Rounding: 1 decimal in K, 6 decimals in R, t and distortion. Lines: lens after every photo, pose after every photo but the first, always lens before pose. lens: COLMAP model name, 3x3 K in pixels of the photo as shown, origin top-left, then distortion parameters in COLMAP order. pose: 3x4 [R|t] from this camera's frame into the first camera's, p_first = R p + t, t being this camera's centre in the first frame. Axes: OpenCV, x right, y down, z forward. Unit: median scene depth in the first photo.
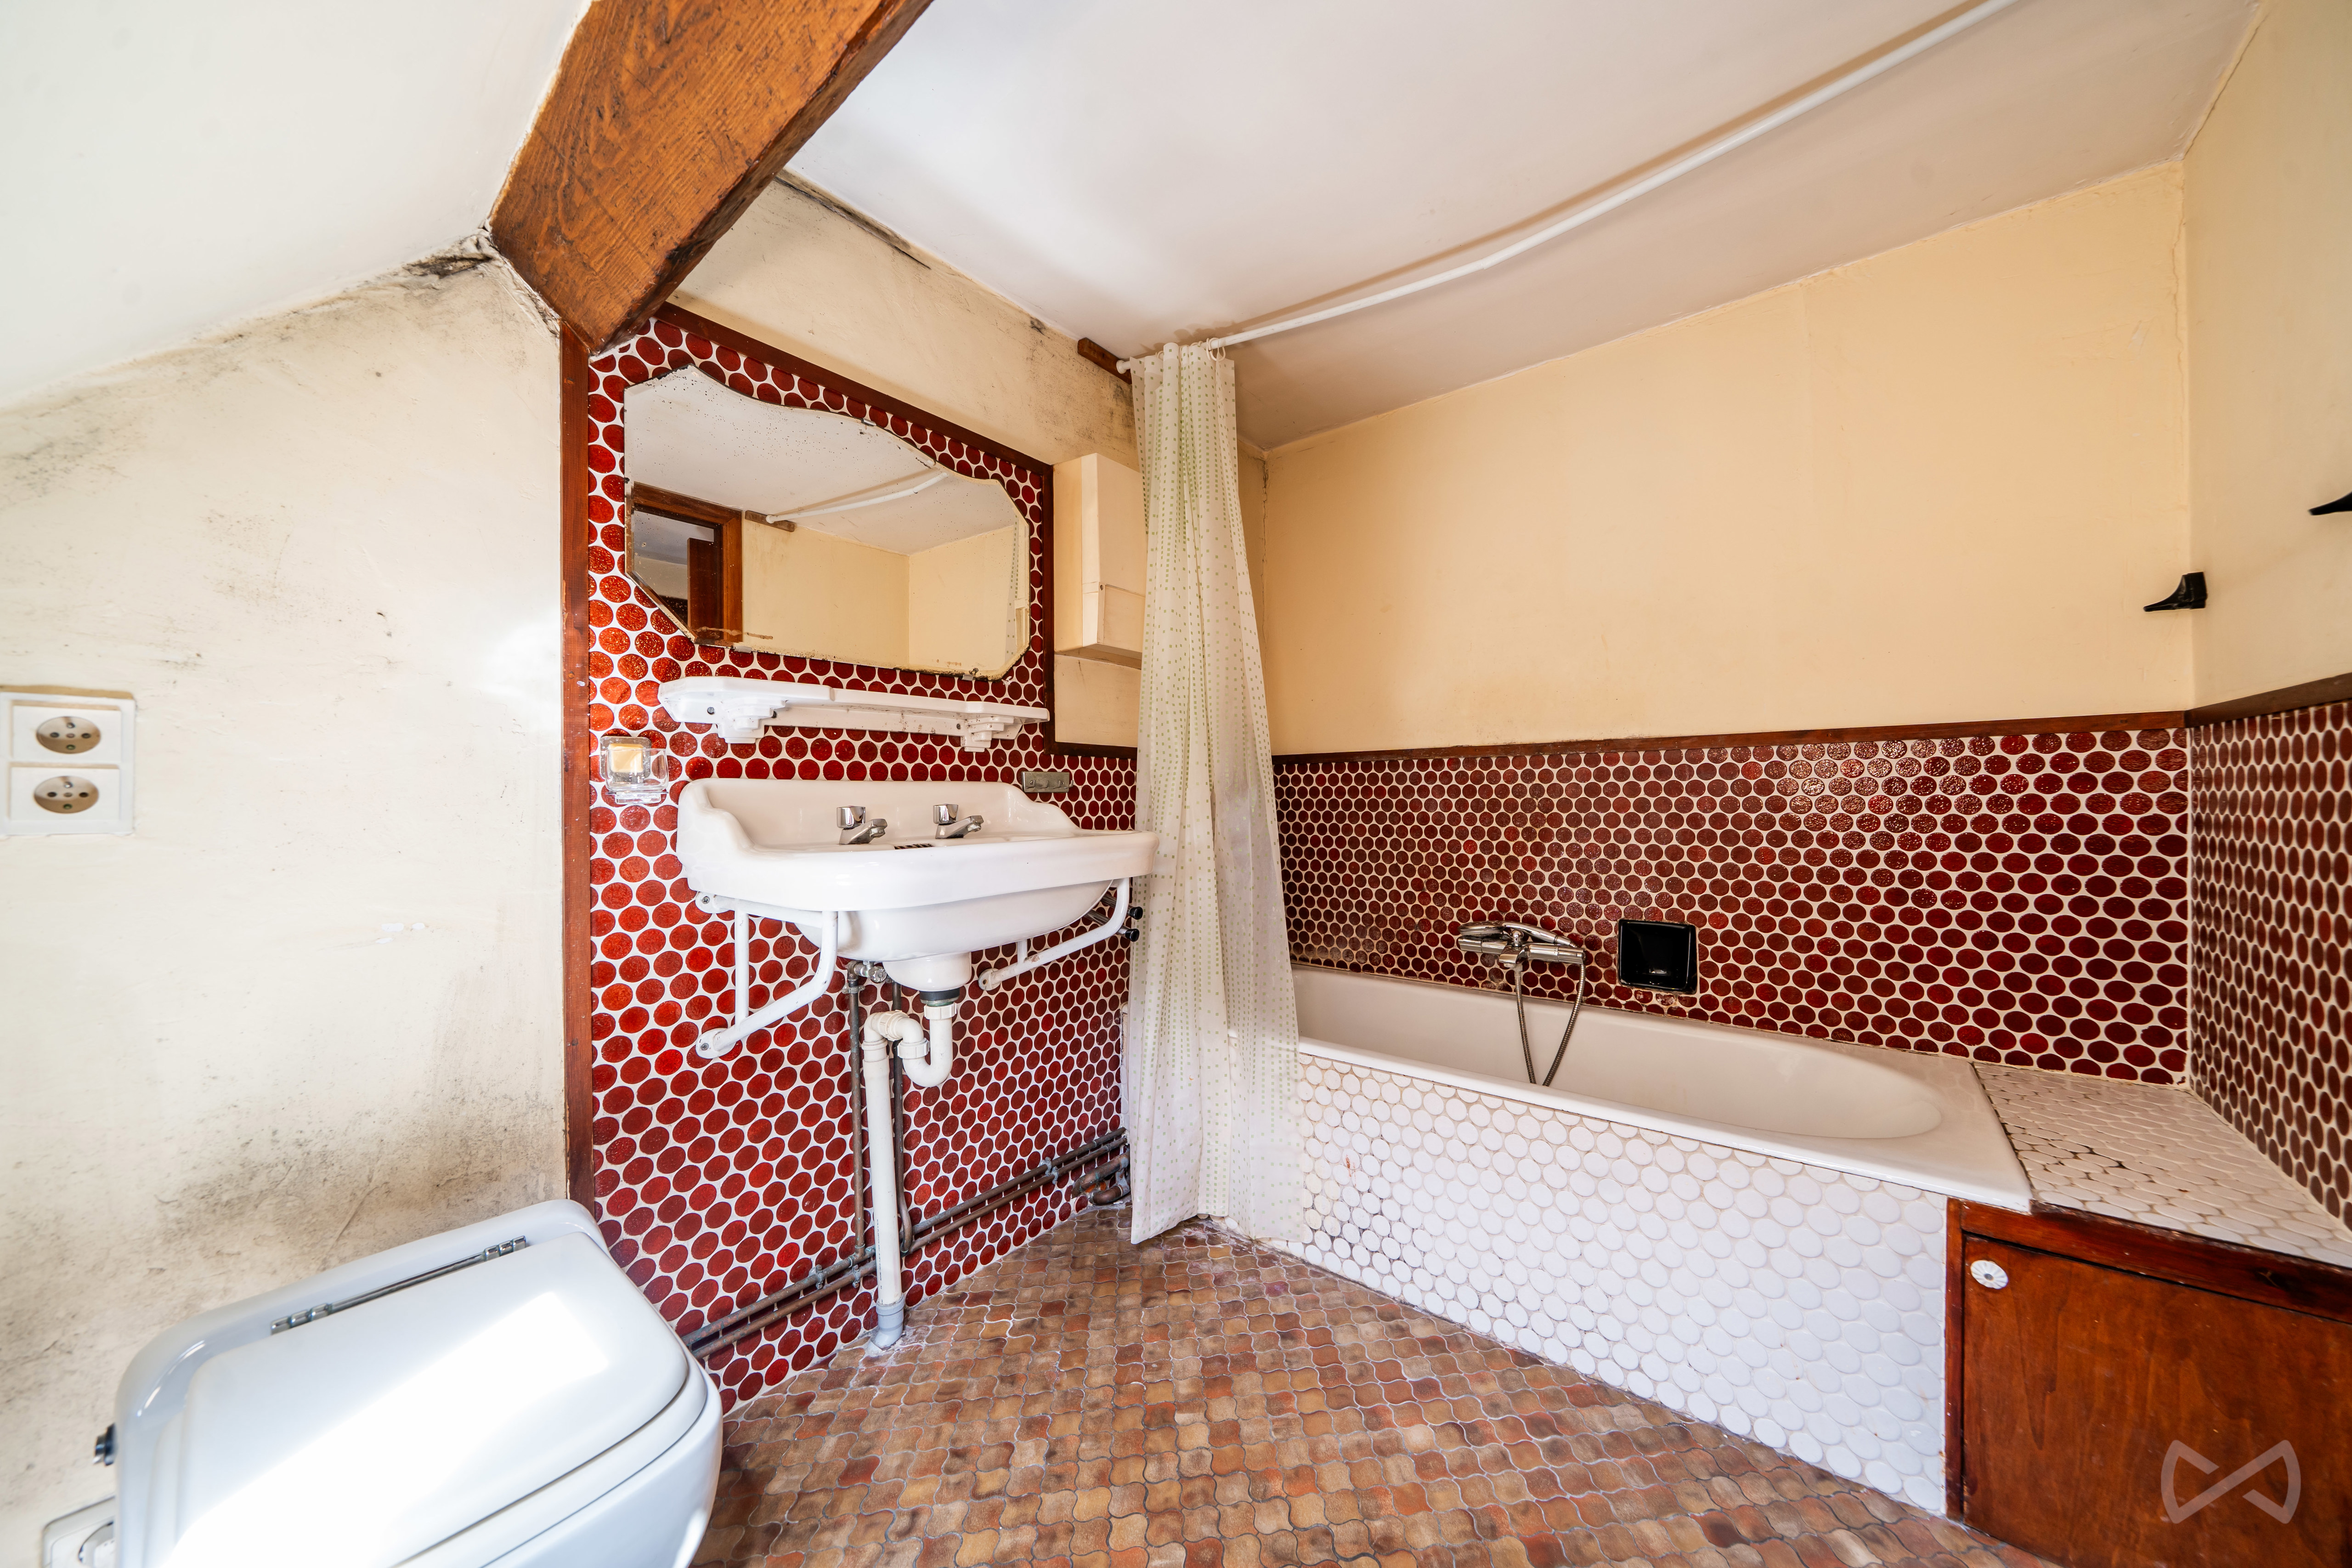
lens RADIAL K [[800.1, 0, 1196.7], [0, 800.1, 791.4], [0, 0, 1]] dist [-0.006911, -0.000088]
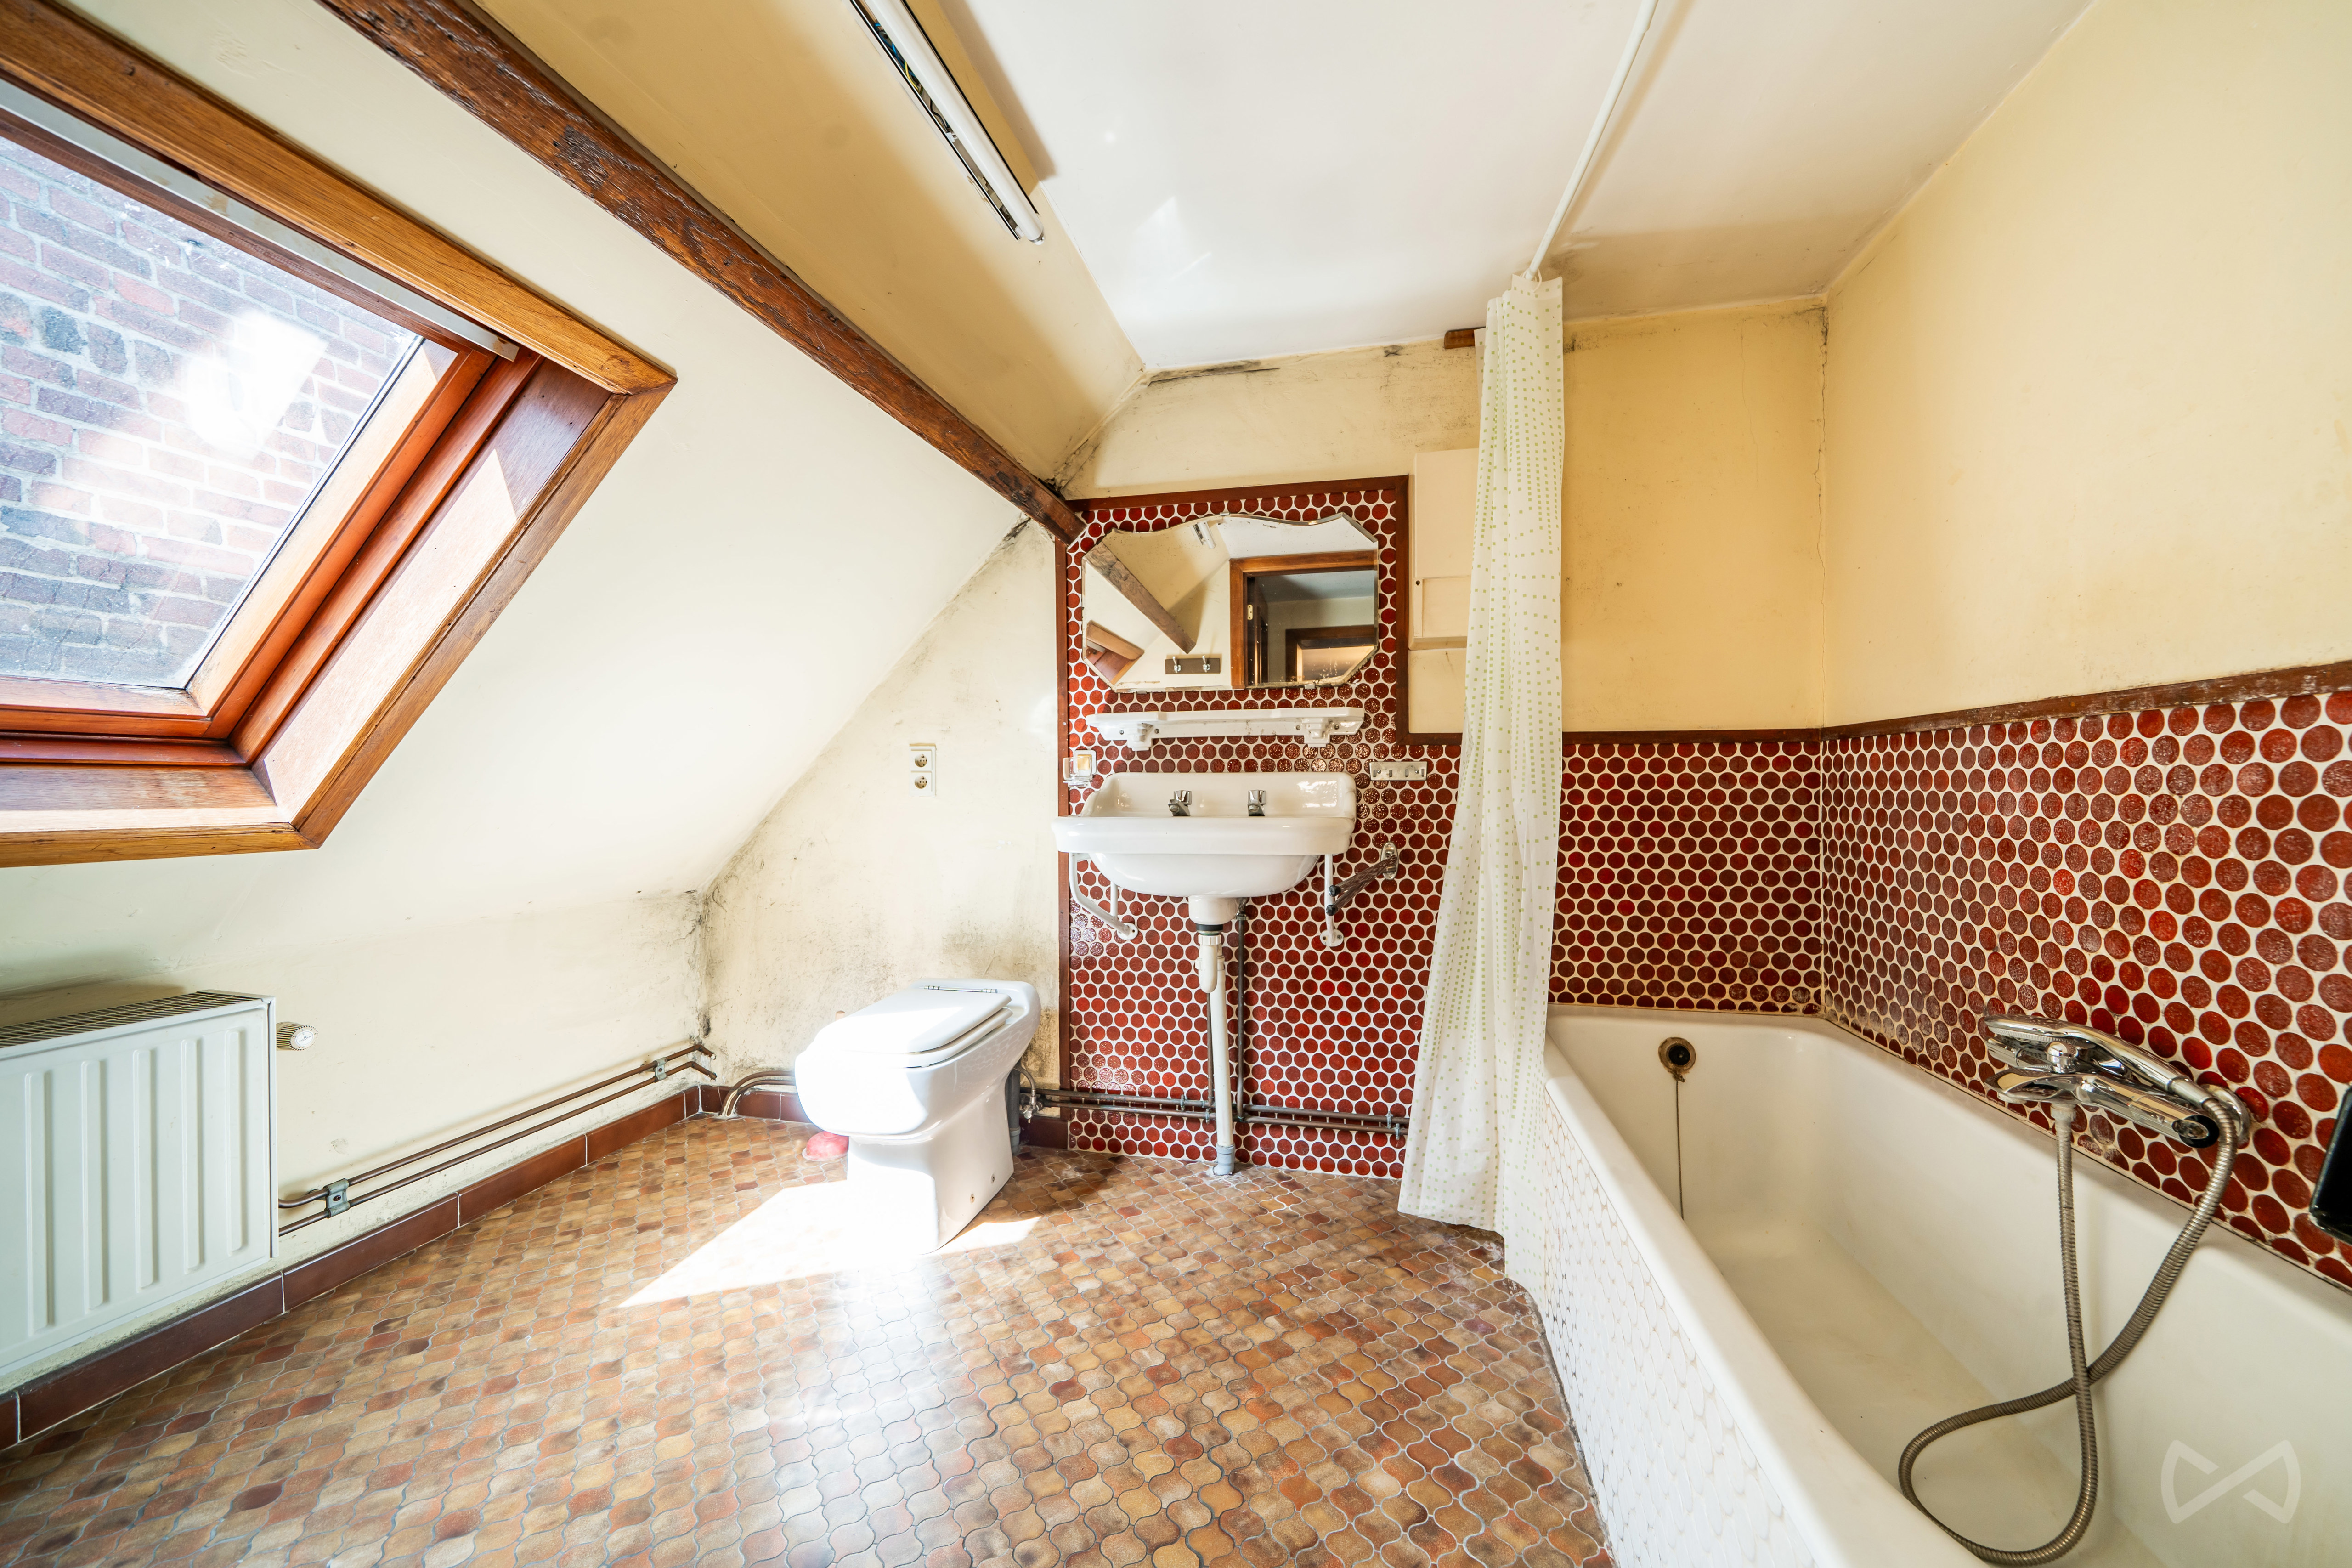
lens RADIAL K [[800.1, 0, 1196.7], [0, 800.1, 791.4], [0, 0, 1]] dist [-0.006911, -0.000088]
pose [[0.441034, 0.015709, -0.897353, 0.783531], [0.003328, 0.999811, 0.019138, -0.006717], [0.897484, -0.011427, 0.440898, 0.322906]]
